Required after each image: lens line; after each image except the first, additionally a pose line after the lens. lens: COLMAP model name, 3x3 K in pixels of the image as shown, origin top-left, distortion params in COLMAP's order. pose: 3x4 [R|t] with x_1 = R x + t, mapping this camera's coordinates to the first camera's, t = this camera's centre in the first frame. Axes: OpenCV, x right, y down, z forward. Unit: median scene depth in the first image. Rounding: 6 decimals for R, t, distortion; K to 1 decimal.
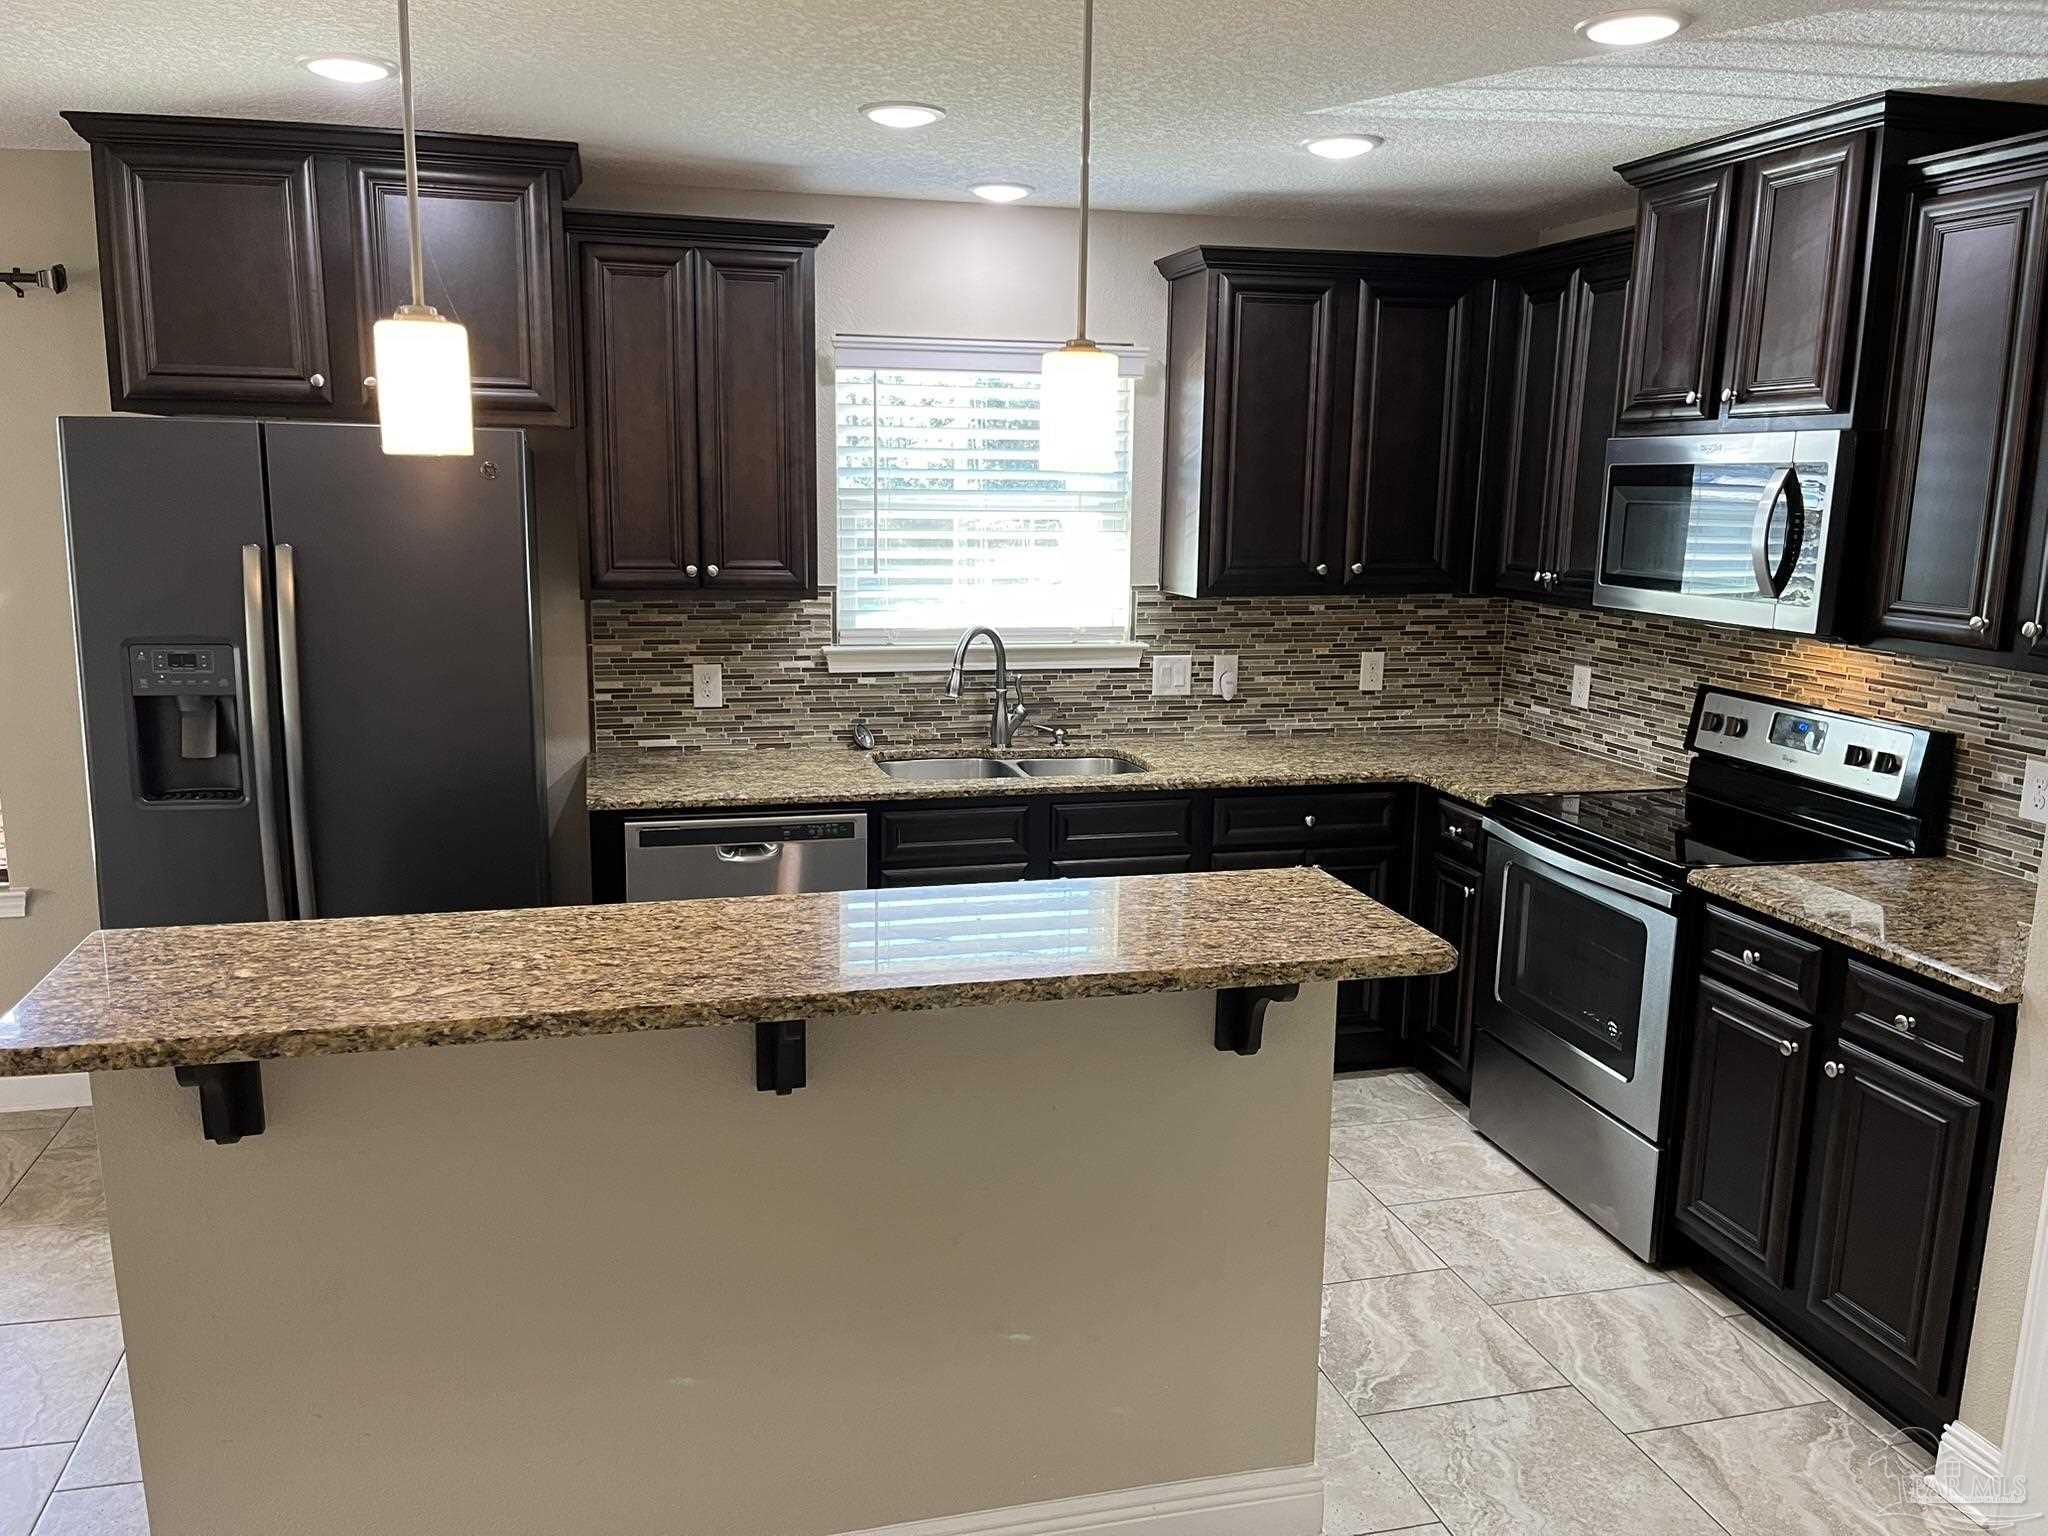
lens RADIAL K [[1546.5, 0, 1011.7], [0, 1546.5, 771.4], [0, 0, 1]] dist [0.069392, -0.096734]
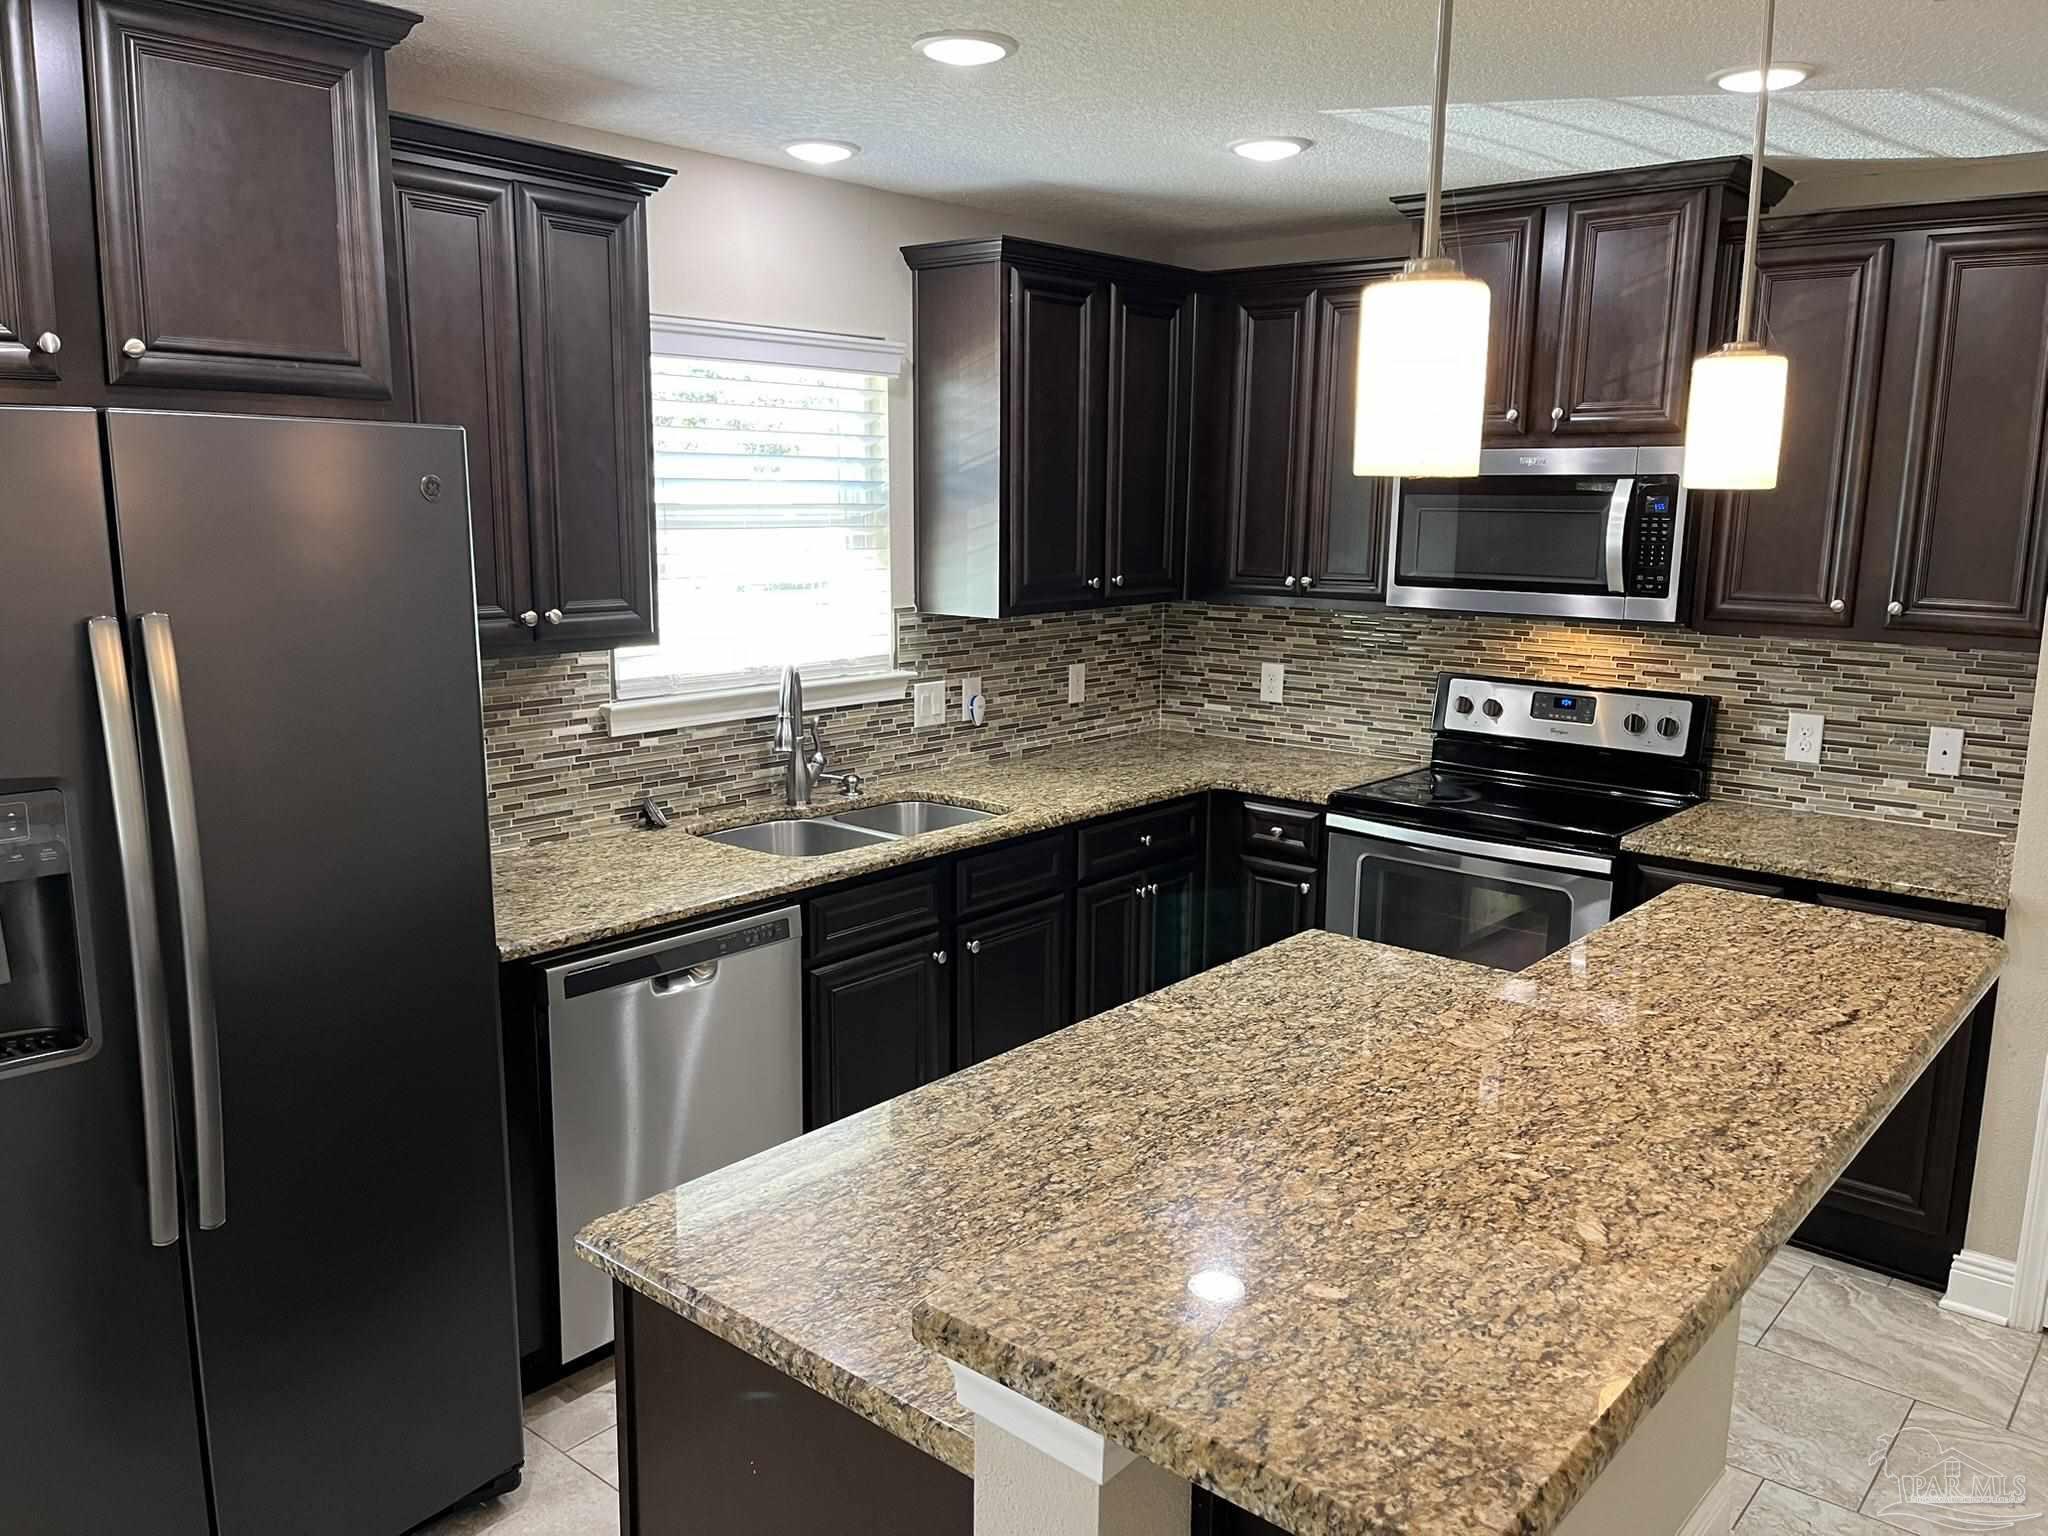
lens RADIAL K [[1546.5, 0, 1009.6], [0, 1546.5, 782.5], [0, 0, 1]] dist [0.069392, -0.096734]
pose [[0.819442, -0.113054, 0.561902, -0.411557], [0.109643, 0.993169, 0.039928, -0.051654], [-0.562577, 0.028890, 0.826240, 0.239389]]
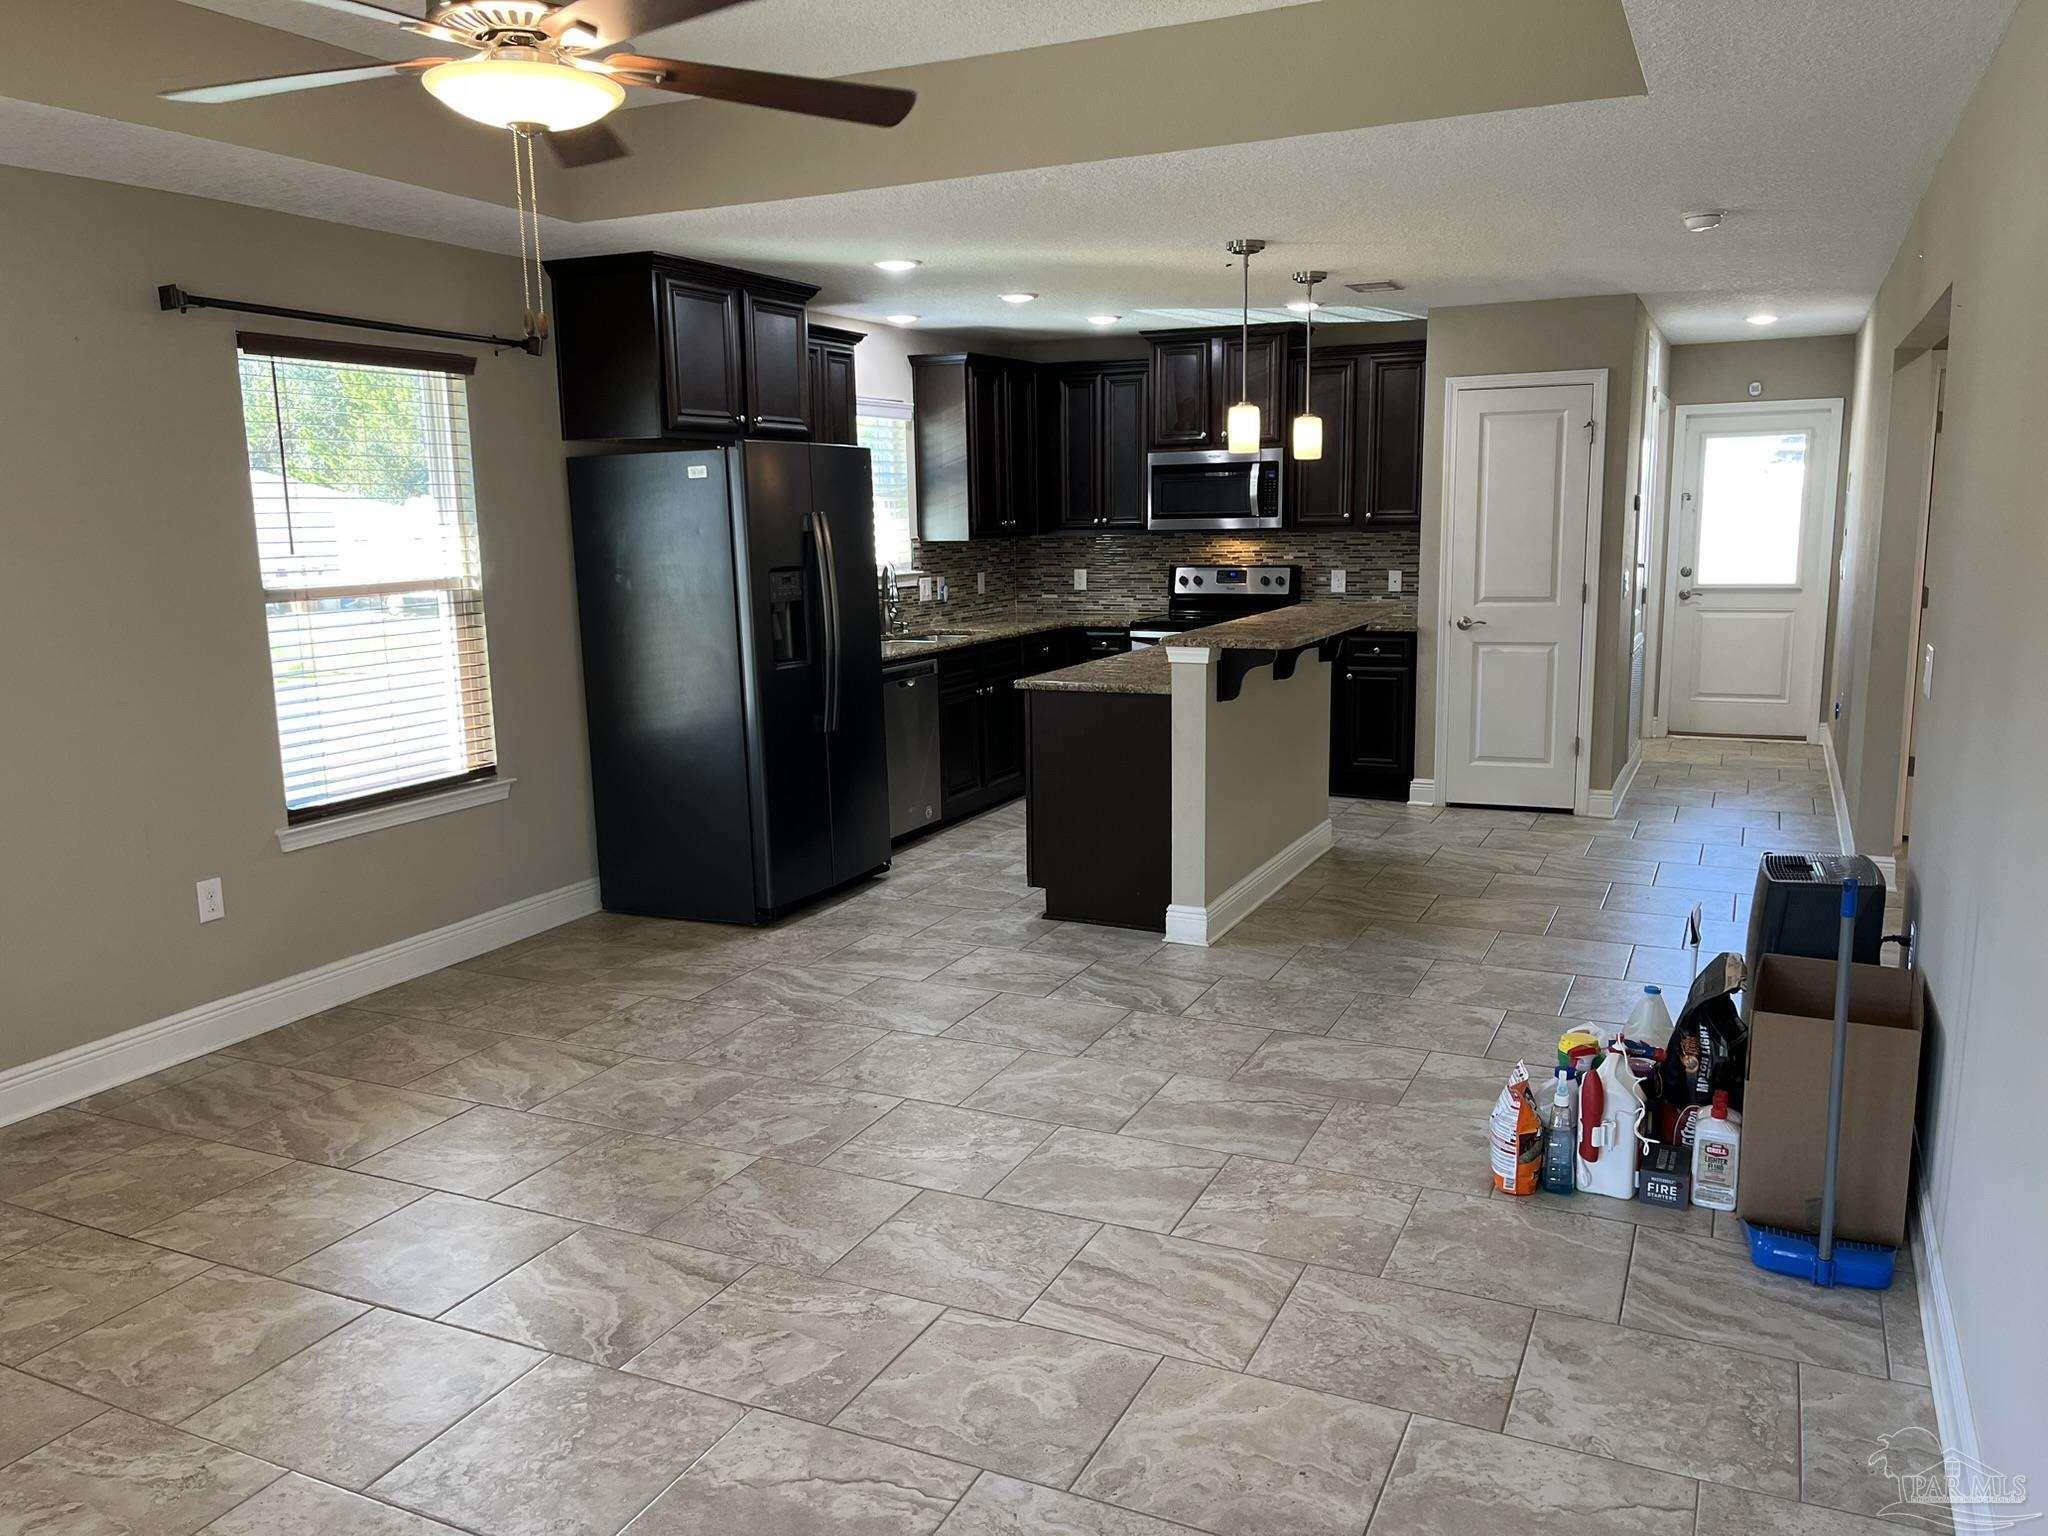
lens RADIAL K [[1546.5, 0, 1027.2], [0, 1546.5, 771.8], [0, 0, 1]] dist [0.069392, -0.096734]
pose [[0.635250, -0.156215, 0.756343, -1.290530], [0.172465, 0.983293, 0.058236, 0.064096], [-0.752804, 0.093448, 0.651578, -0.229389]]
